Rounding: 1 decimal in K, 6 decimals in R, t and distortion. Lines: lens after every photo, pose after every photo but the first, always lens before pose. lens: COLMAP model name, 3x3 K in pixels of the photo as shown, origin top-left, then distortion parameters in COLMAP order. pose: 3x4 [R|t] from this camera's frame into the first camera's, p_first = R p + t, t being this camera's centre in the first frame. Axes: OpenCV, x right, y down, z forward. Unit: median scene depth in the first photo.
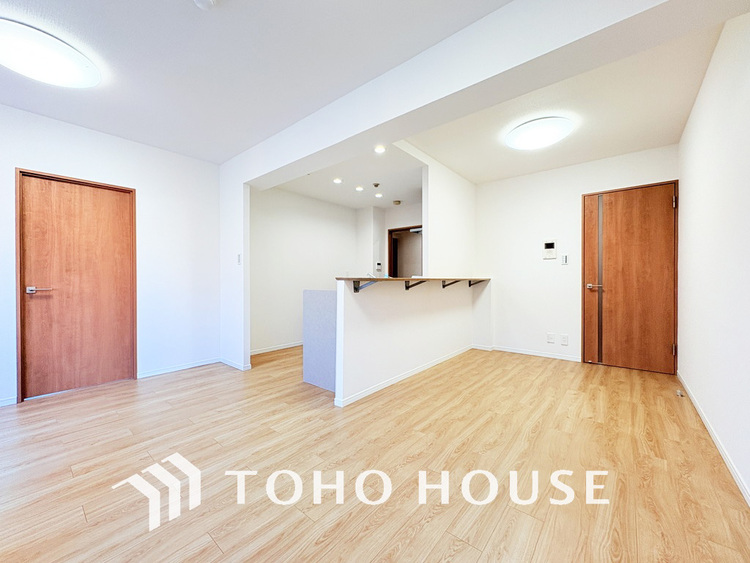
lens RADIAL K [[300.0, 0, 375.6], [0, 300.0, 280.2], [0, 0, 1]] dist [-0.002852, 0.000310]
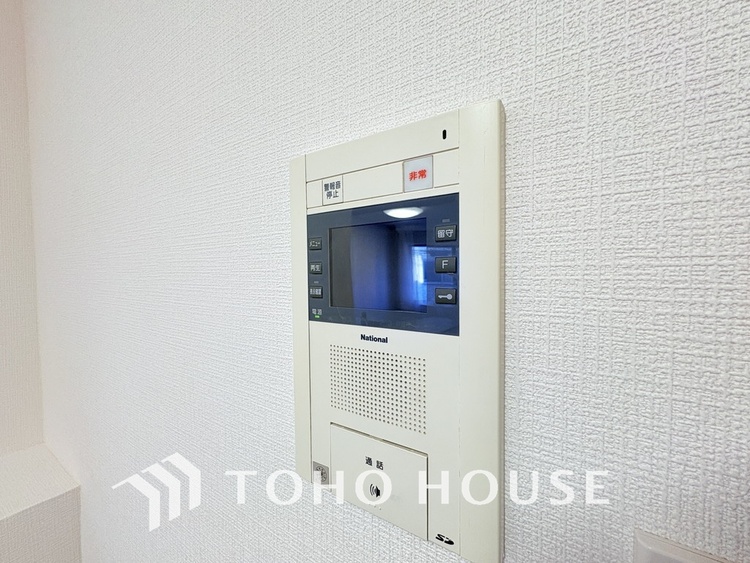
lens RADIAL K [[300.0, 0, 375.4], [0, 300.0, 280.4], [0, 0, 1]] dist [-0.002852, 0.000310]
pose [[0.990868, -0.001506, 0.134828, 0.814704], [0.001330, 0.999998, 0.001396, -0.159238], [-0.134830, -0.001204, 0.990868, 1.352246]]
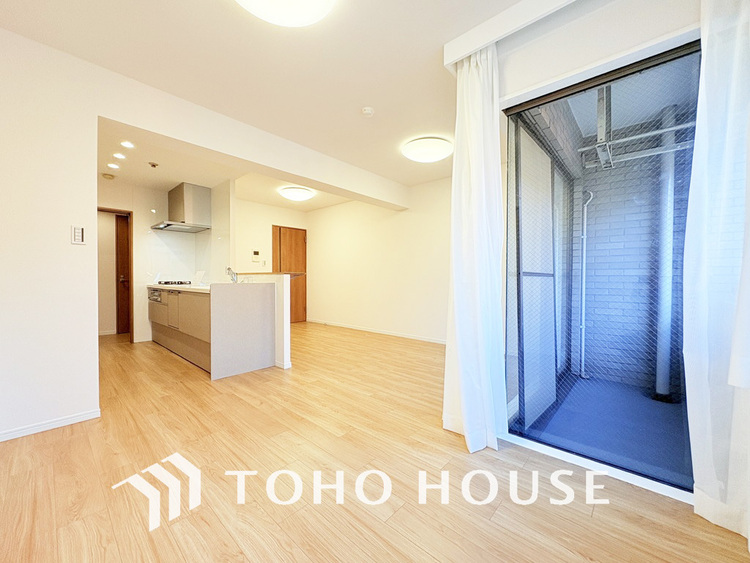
lens RADIAL K [[300.0, 0, 375.5], [0, 300.0, 281.8], [0, 0, 1]] dist [-0.002852, 0.000310]
pose [[0.039294, -0.009064, 0.999187, -1.272167], [0.002161, 0.999957, 0.008986, 0.021484], [-0.999225, 0.001806, 0.039311, 0.493177]]
